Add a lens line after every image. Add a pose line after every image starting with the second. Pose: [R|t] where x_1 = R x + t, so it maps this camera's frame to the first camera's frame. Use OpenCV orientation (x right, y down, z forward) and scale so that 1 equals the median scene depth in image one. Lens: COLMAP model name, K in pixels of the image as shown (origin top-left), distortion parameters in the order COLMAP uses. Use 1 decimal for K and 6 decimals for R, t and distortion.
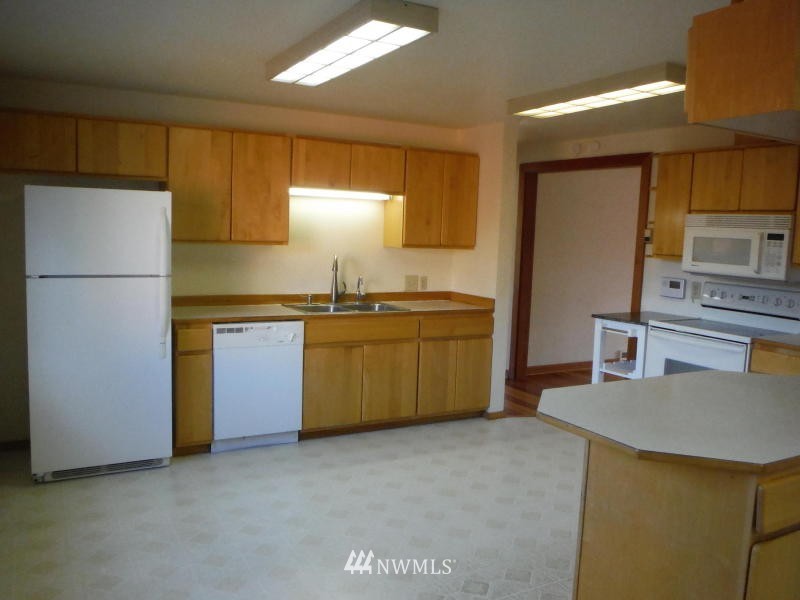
lens RADIAL K [[684.5, 0, 400.0], [0, 684.5, 300.0], [0, 0, 1]] dist [-0.068582, 0.077307]
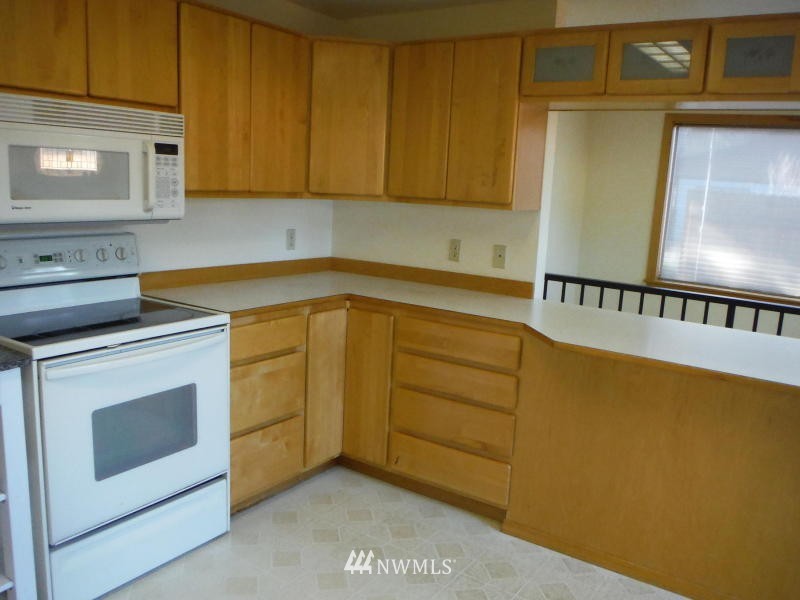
lens RADIAL K [[684.5, 0, 400.0], [0, 684.5, 300.0], [0, 0, 1]] dist [-0.068582, 0.077307]
pose [[-0.456642, -0.215298, 0.863206, -0.103339], [0.033256, 0.965466, 0.258397, -0.112650], [-0.889029, 0.146702, -0.433712, 1.092565]]
